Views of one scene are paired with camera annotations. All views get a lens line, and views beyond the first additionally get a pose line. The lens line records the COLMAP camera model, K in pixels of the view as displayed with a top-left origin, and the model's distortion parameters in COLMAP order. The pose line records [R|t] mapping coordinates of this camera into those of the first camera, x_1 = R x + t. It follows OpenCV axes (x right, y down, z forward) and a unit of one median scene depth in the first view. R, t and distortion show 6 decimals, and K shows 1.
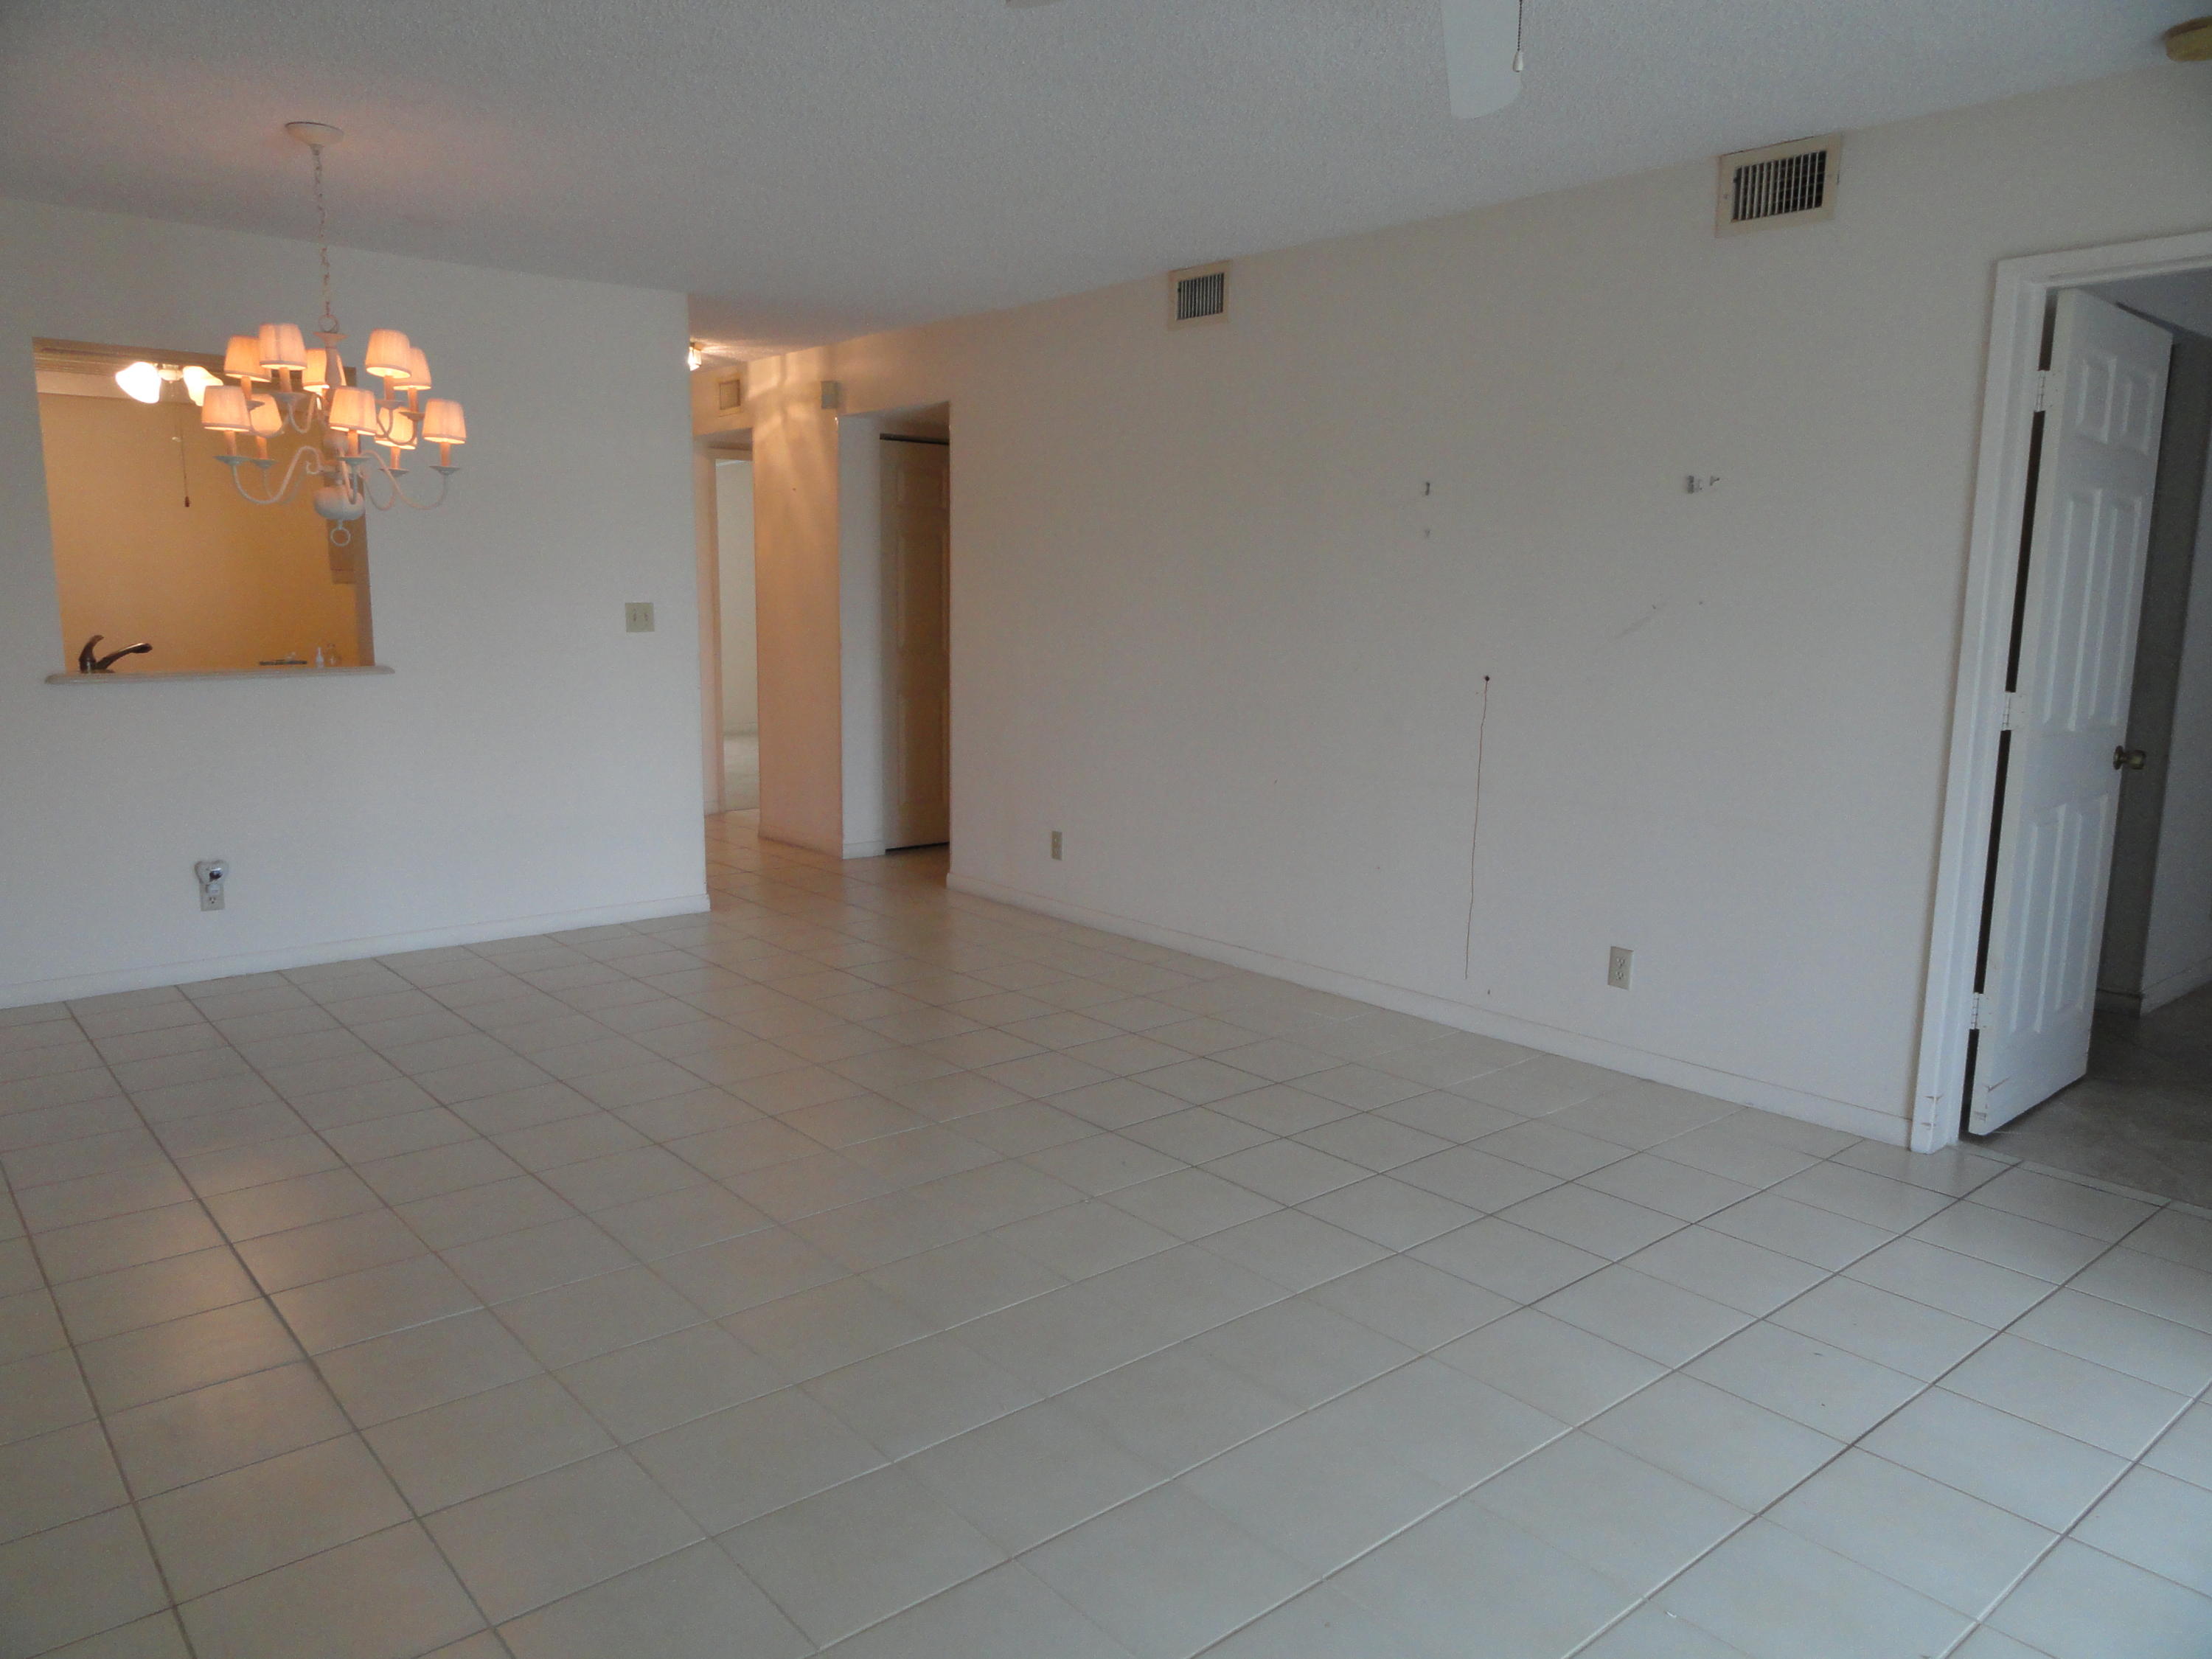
lens RADIAL K [[1571.3, 0, 1106.0], [0, 1571.3, 829.5], [0, 0, 1]] dist [-0.002926, -0.002412]
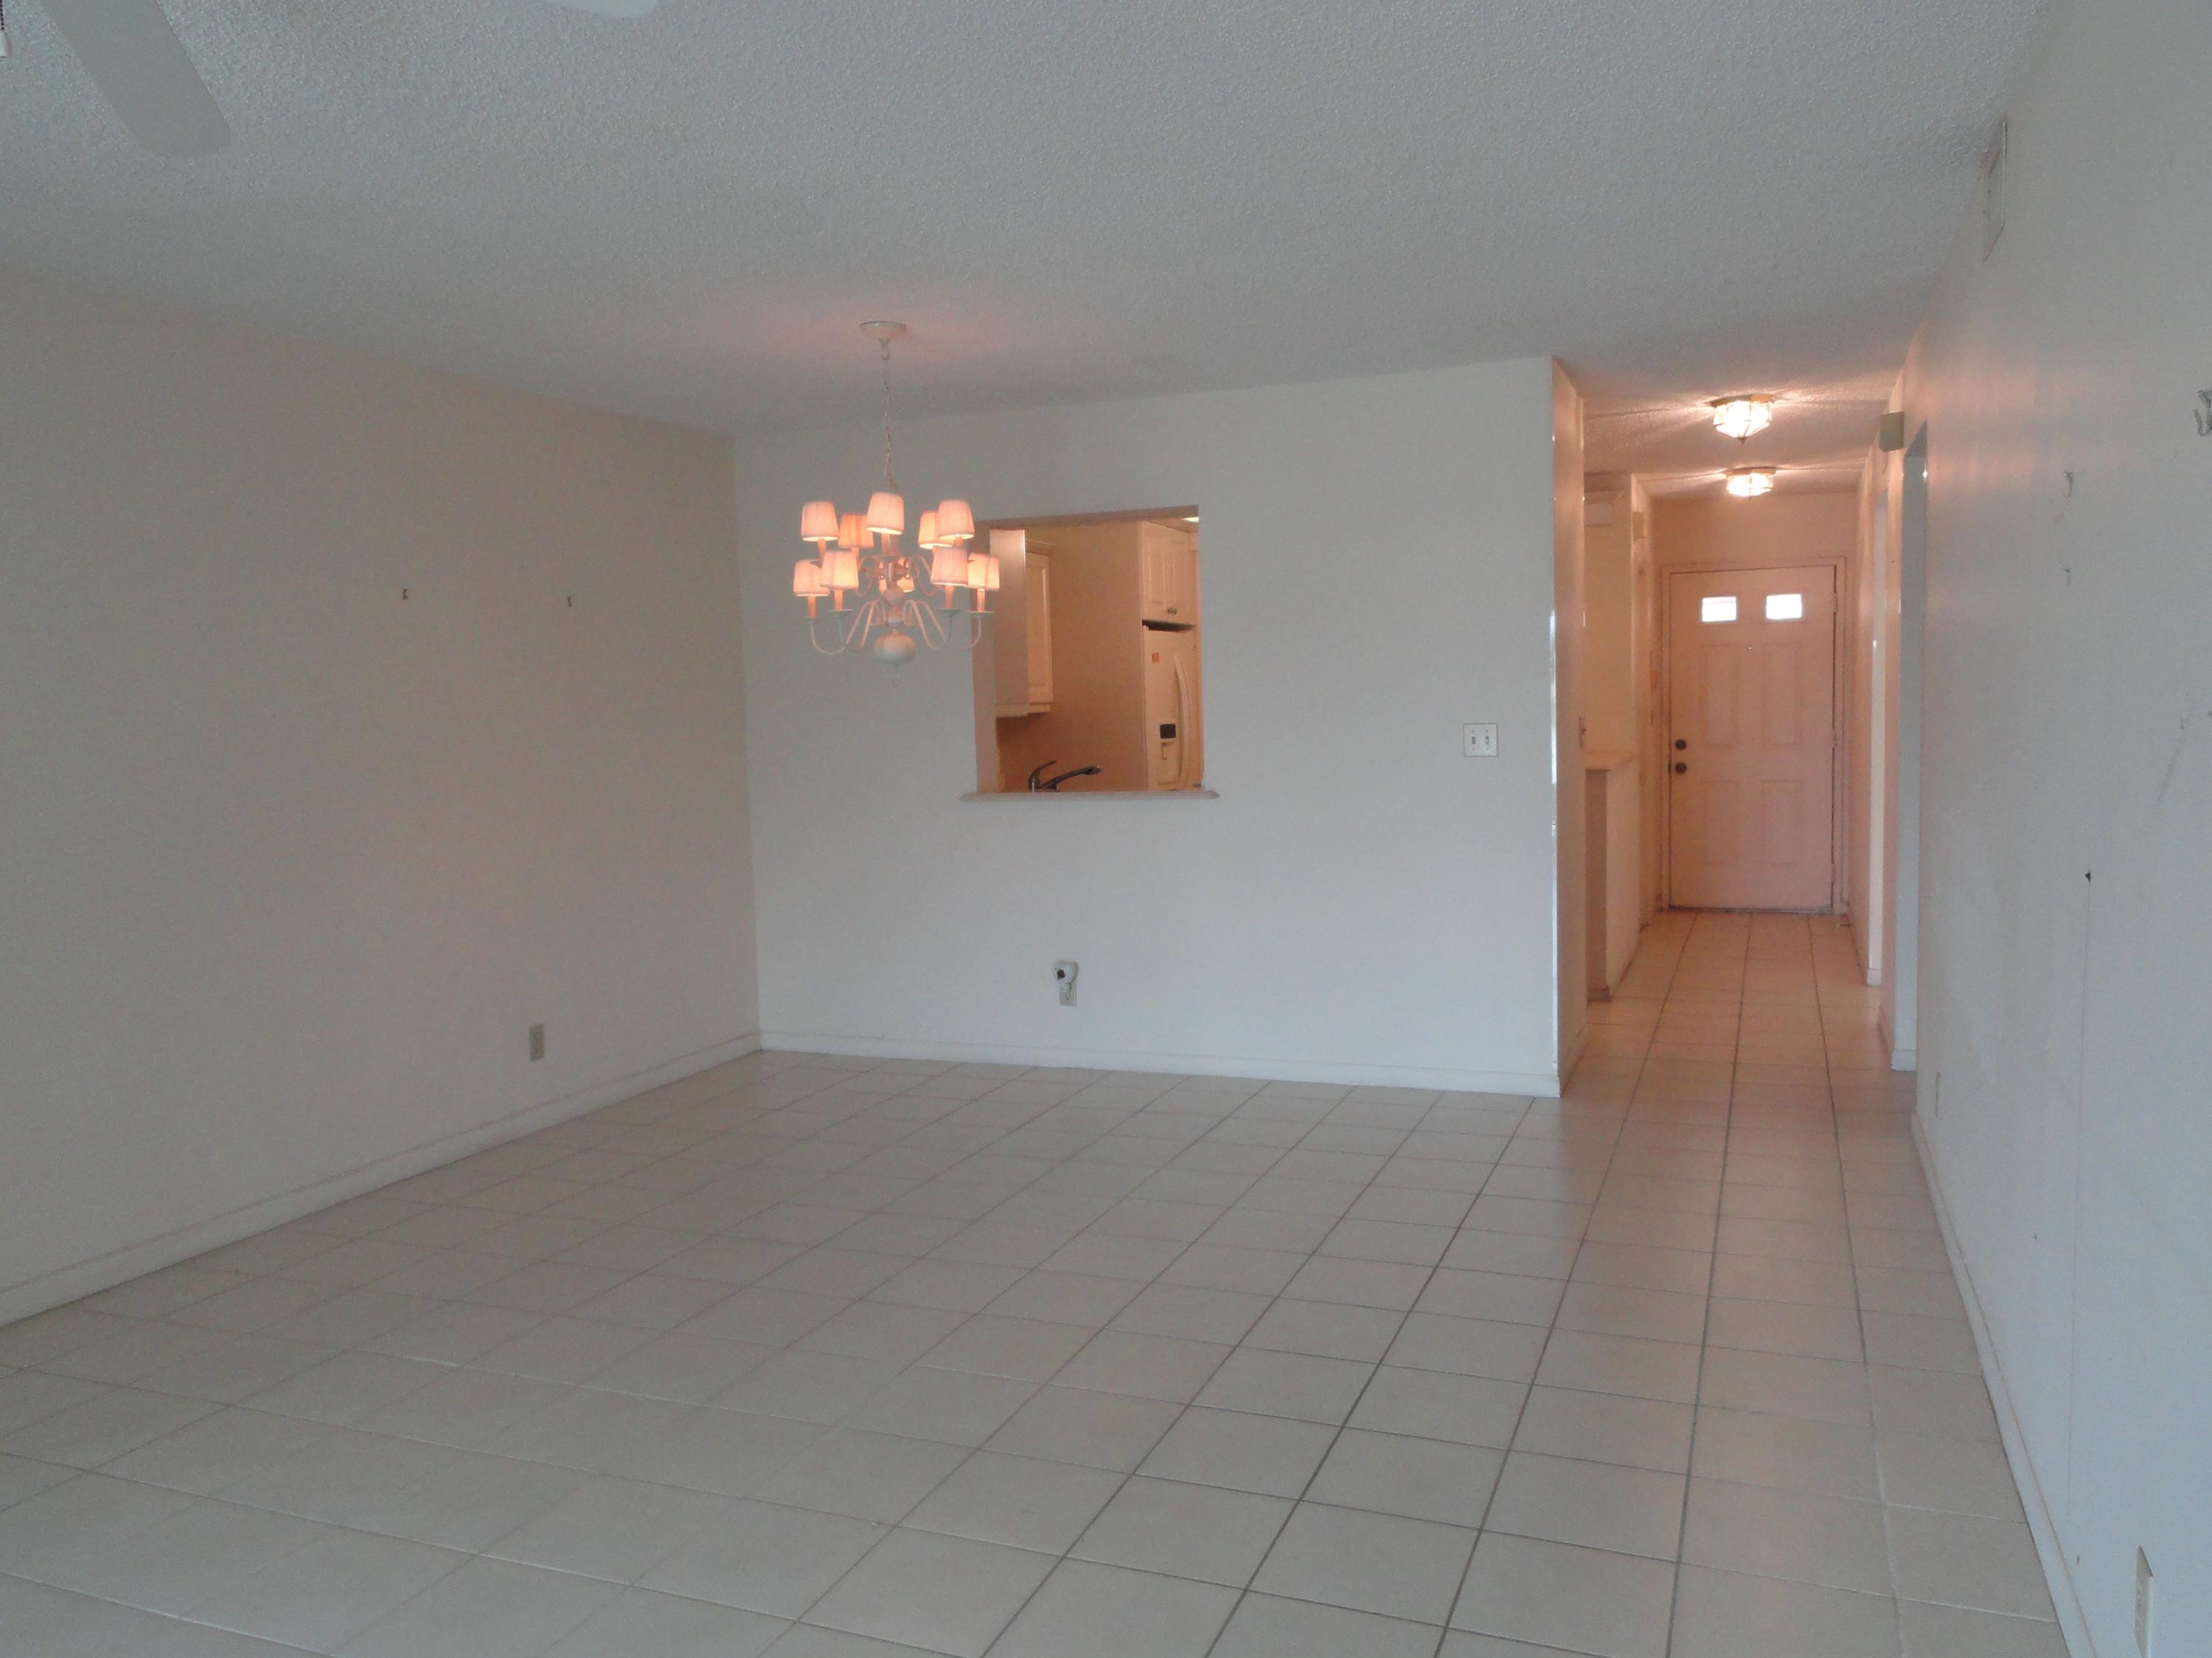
lens RADIAL K [[1698.4, 0, 1106.0], [0, 1698.4, 829.0], [0, 0, 1]] dist [0.001459, -0.000354]
pose [[0.469281, 0.043148, -0.881994, 0.480713], [-0.100739, 0.994901, -0.004929, -0.068749], [0.877284, 0.091164, 0.471234, 0.438497]]
